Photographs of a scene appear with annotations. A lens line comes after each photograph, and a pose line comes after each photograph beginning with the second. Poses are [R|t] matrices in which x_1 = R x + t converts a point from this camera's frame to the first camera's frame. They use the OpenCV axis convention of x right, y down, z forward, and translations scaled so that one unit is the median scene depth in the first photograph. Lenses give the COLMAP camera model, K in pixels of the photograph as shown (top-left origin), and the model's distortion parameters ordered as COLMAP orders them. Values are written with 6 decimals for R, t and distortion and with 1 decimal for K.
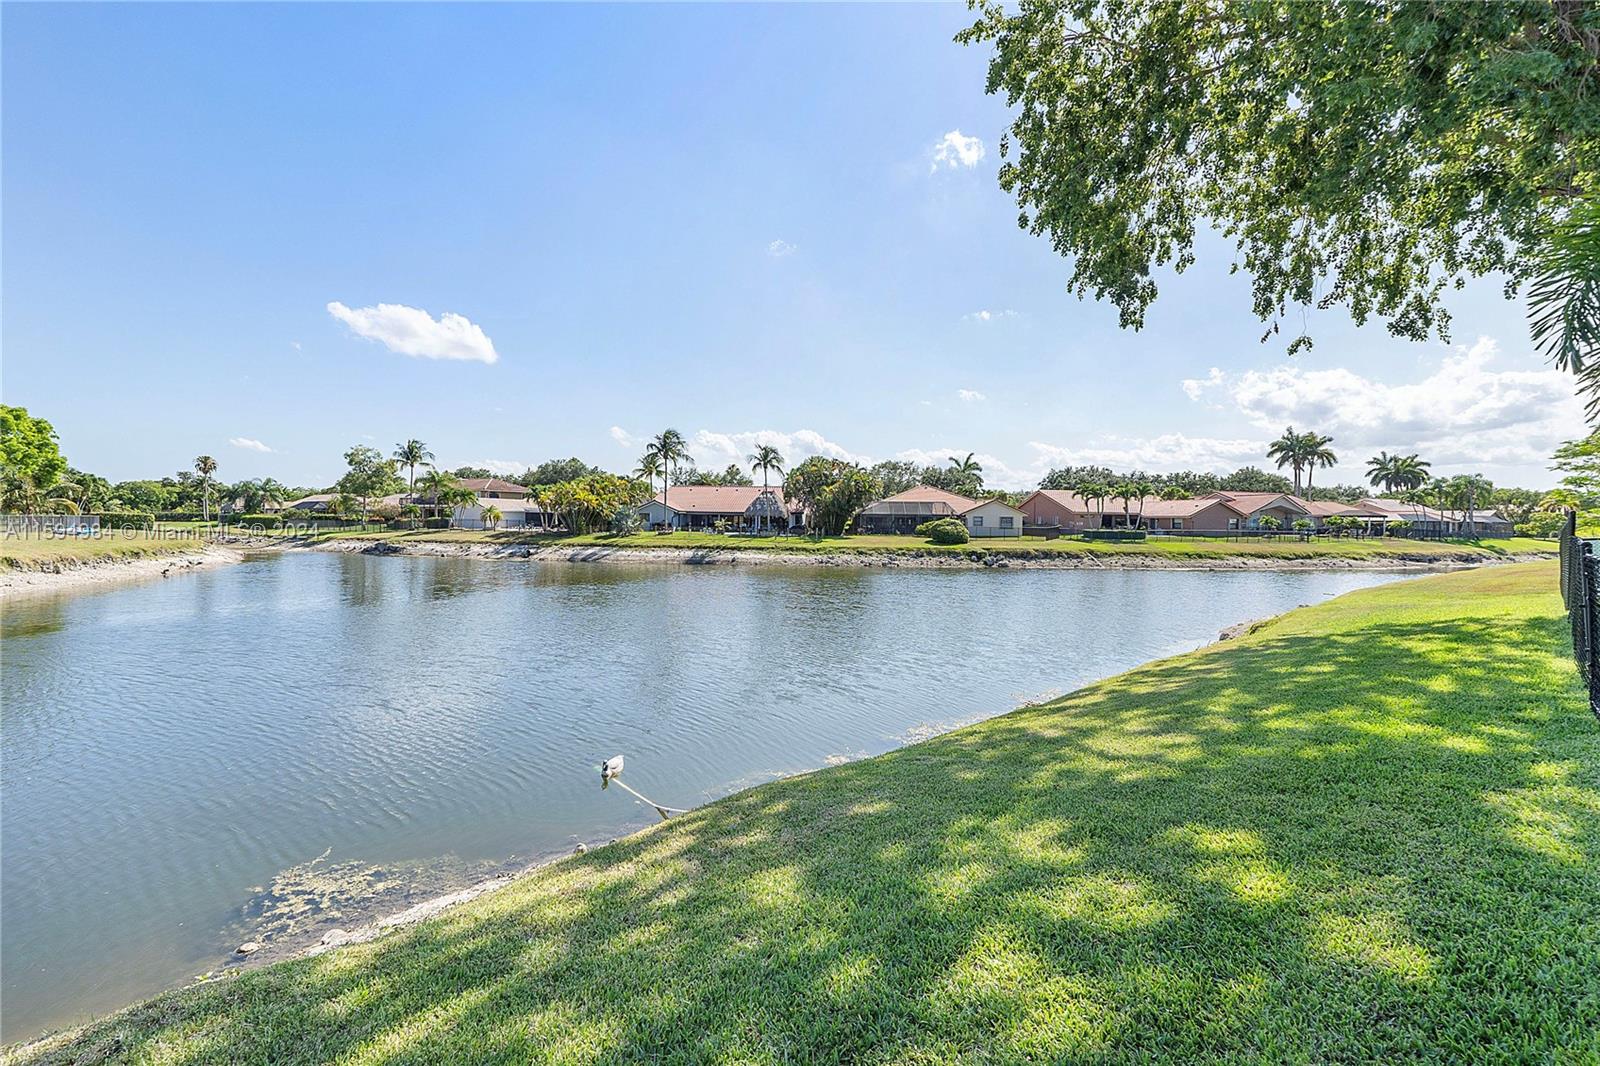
lens RADIAL K [[682.3, 0, 800.0], [0, 682.3, 526.5], [0, 0, 1]] dist [-0.007882, 0.000052]
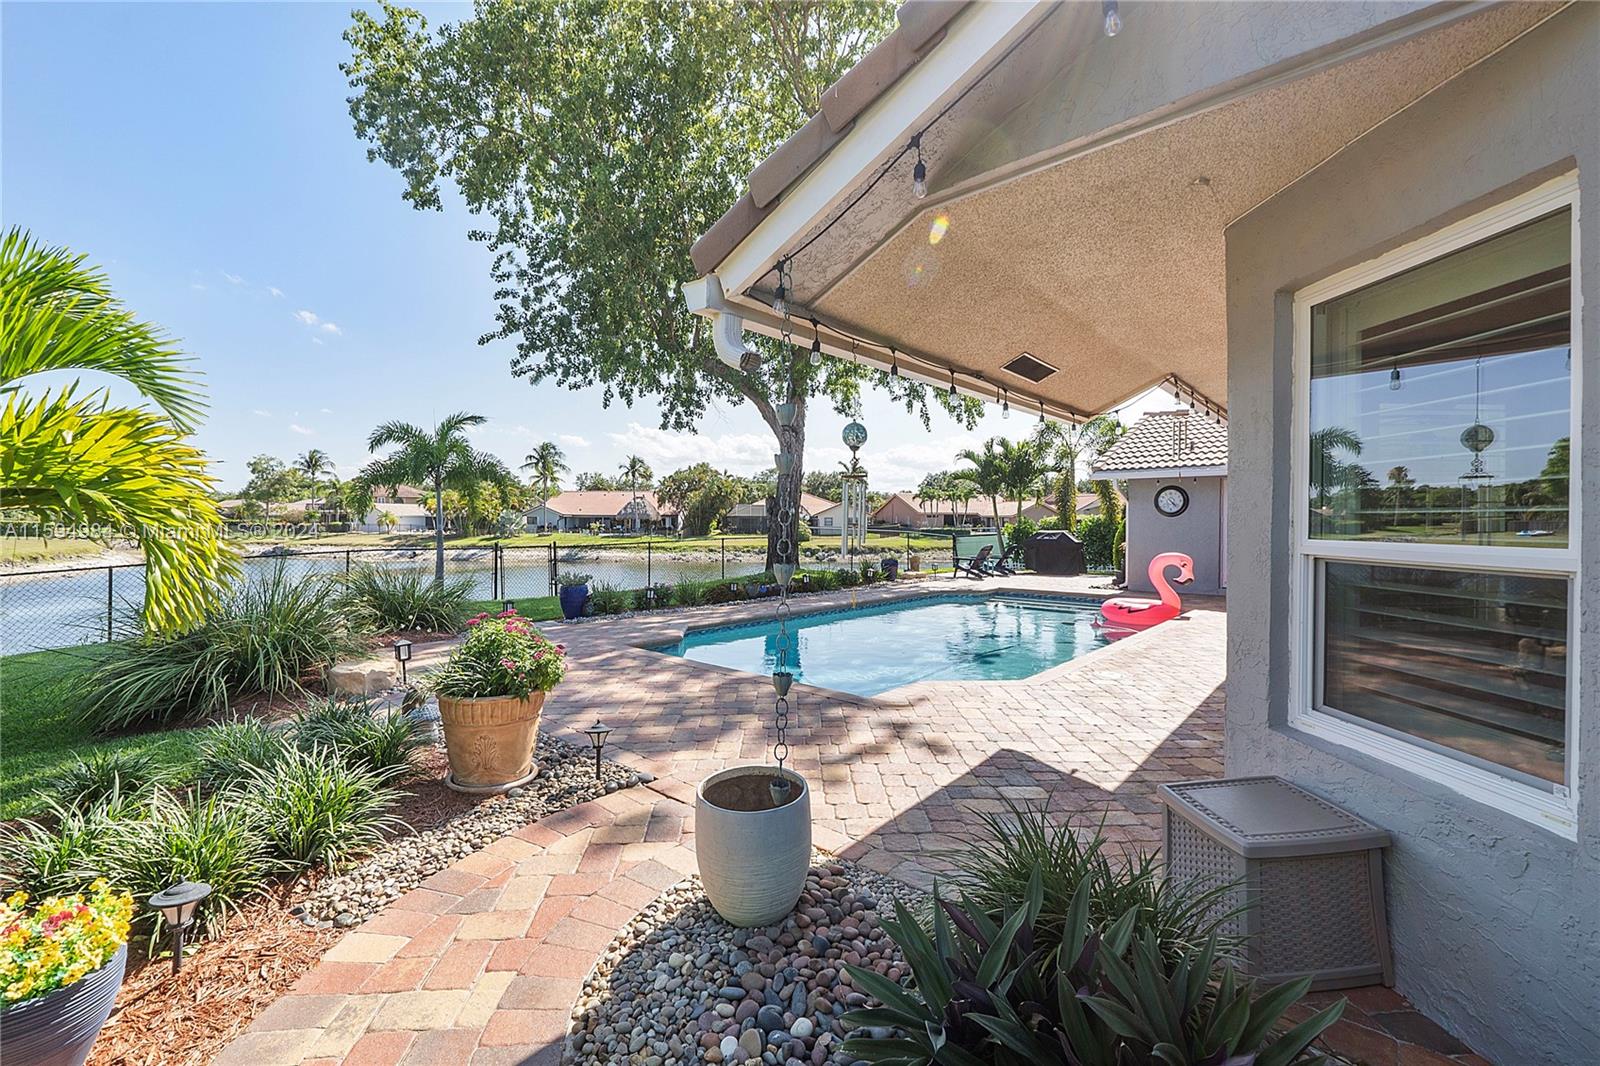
lens RADIAL K [[682.3, 0, 800.0], [0, 682.3, 526.5], [0, 0, 1]] dist [-0.007882, 0.000052]
pose [[0.997567, -0.009128, 0.069120, 0.134581], [0.009064, 0.999958, 0.001238, -0.001547], [-0.069128, -0.000609, 0.997608, -0.133067]]
